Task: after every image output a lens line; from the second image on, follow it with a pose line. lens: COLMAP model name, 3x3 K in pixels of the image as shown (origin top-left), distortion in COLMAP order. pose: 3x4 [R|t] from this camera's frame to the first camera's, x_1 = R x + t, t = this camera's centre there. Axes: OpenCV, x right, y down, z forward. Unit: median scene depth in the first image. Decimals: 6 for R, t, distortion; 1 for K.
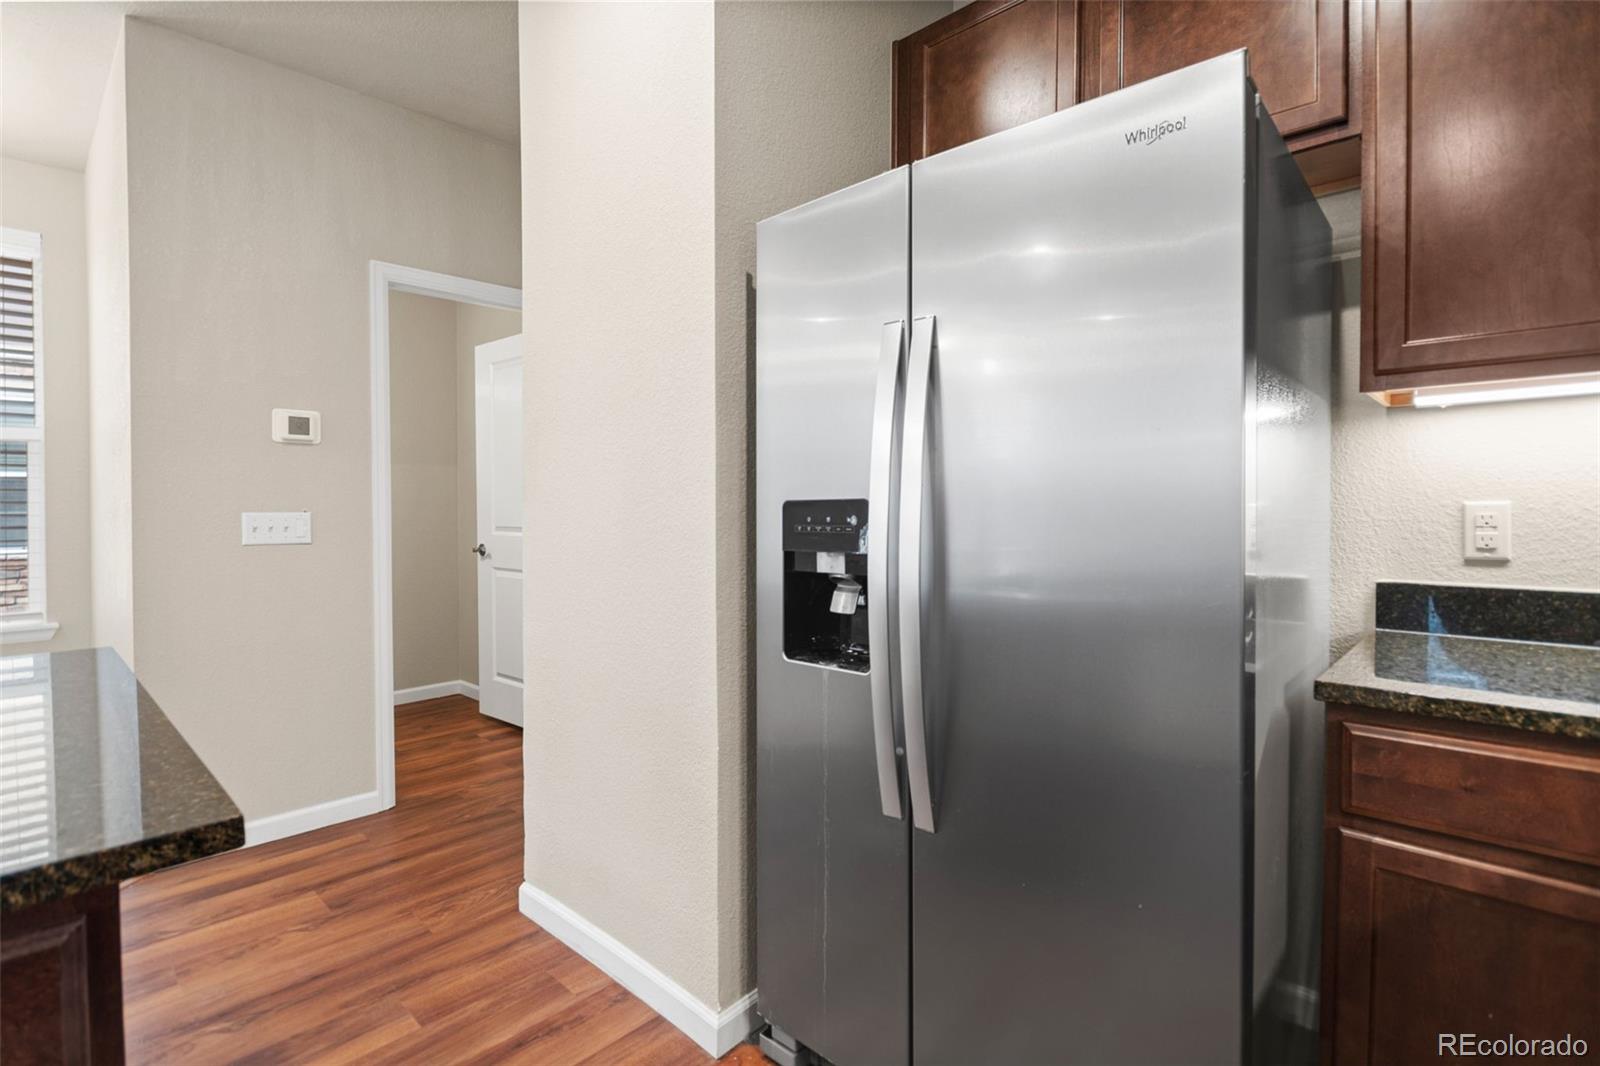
lens RADIAL K [[751.5, 0, 800.5], [0, 751.5, 524.4], [0, 0, 1]] dist [-0.002029, -0.000886]
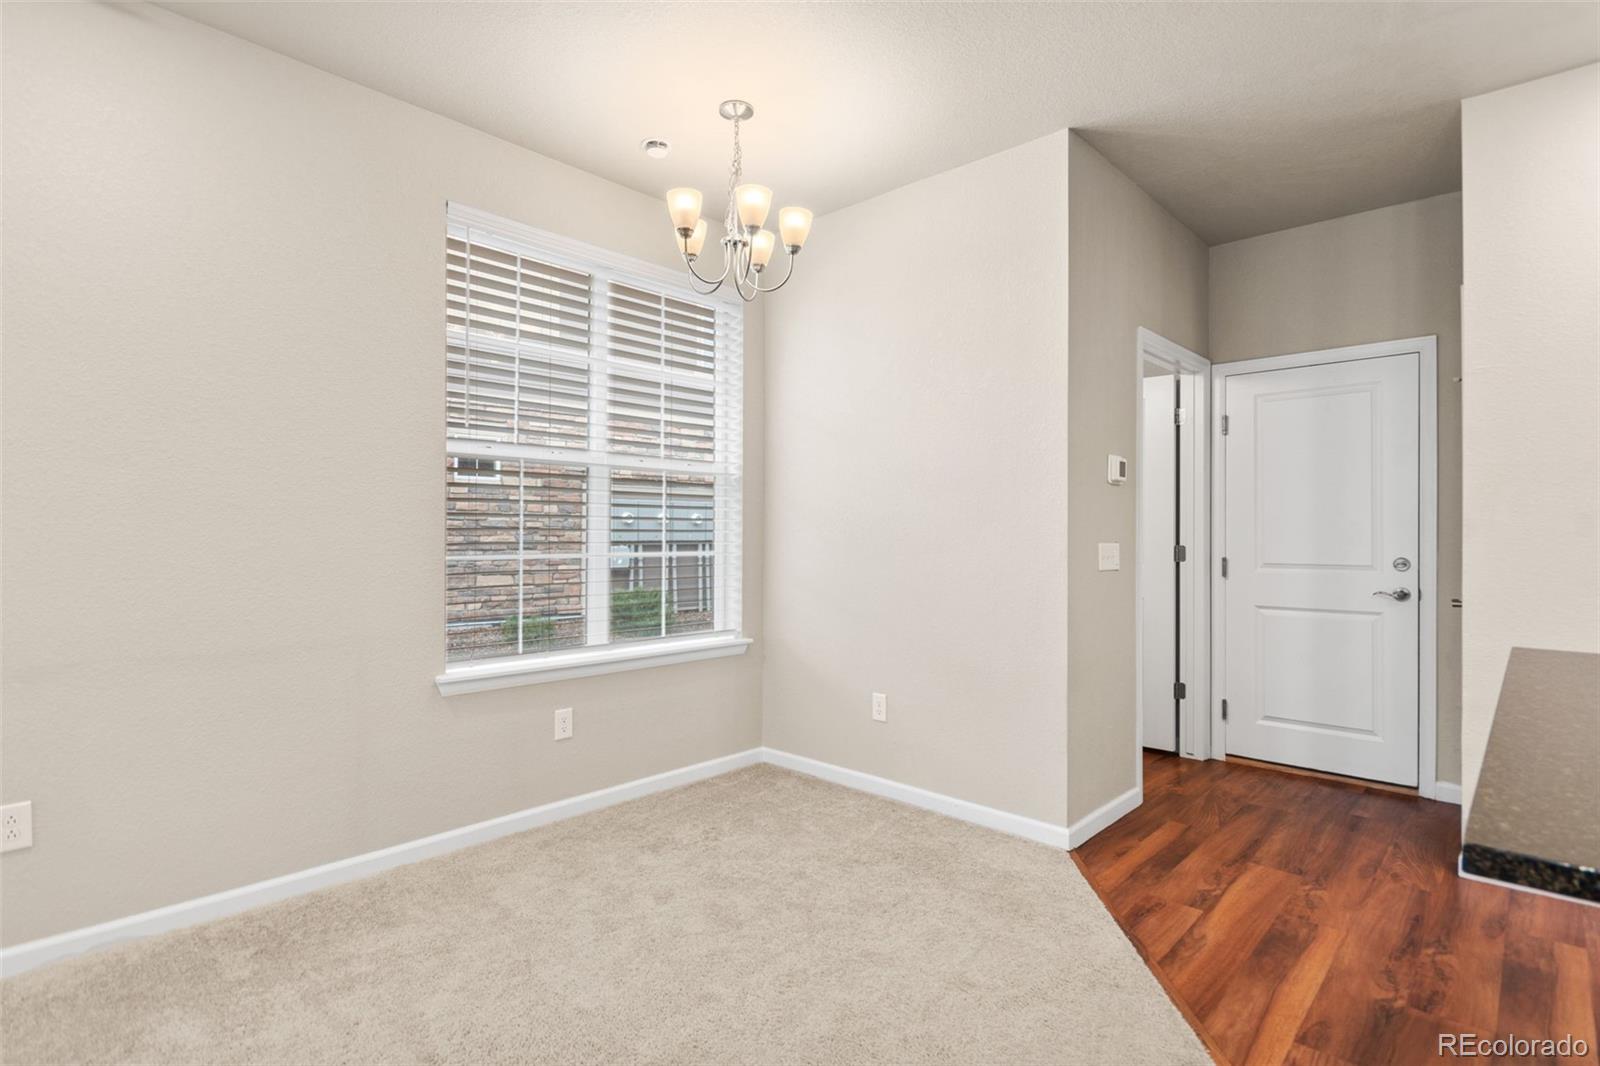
lens RADIAL K [[785.6, 0, 809.3], [0, 785.6, 534.4], [0, 0, 1]] dist [-0.004010, -0.001811]
pose [[0.999974, 0.006880, 0.002359, -1.455809], [-0.006843, 0.999863, -0.015055, -0.011266], [-0.002462, 0.015039, 0.999884, -0.272910]]
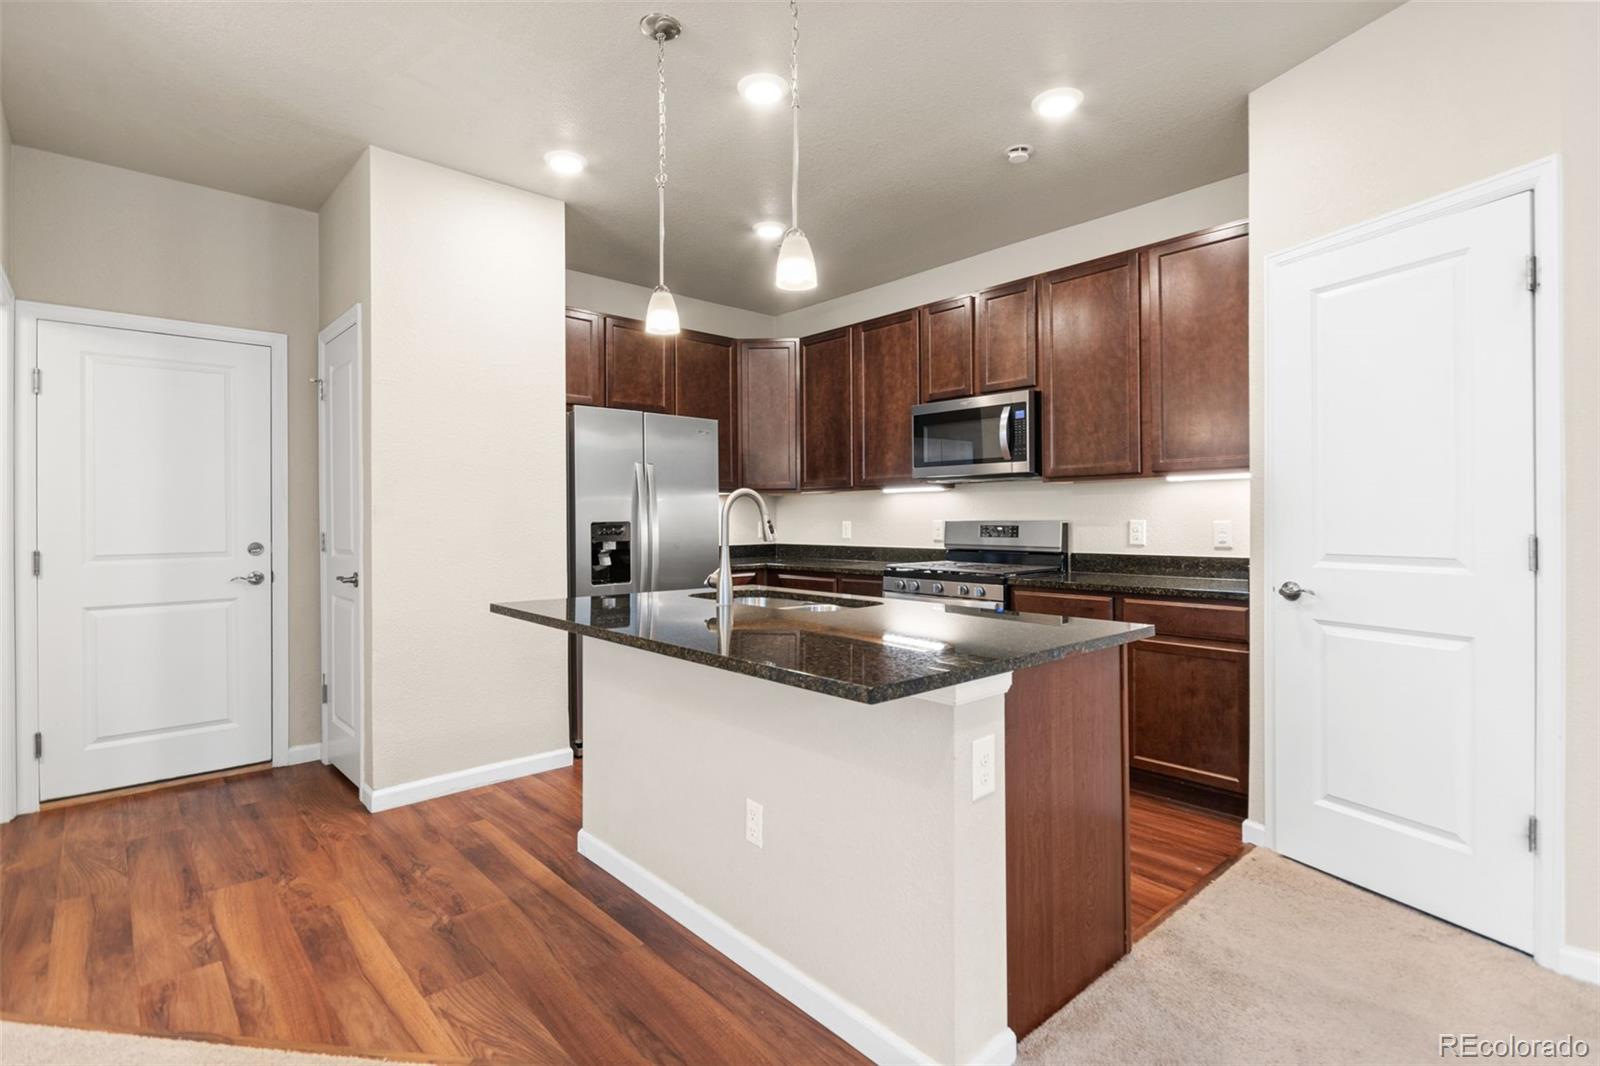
lens RADIAL K [[762.9, 0, 803.3], [0, 762.9, 517.9], [0, 0, 1]] dist [-0.002860, -0.002418]
pose [[0.076285, 0.002957, 0.997082, -1.769132], [0.022165, 0.999743, -0.004661, -0.014640], [-0.996840, 0.022456, 0.076200, 0.075104]]
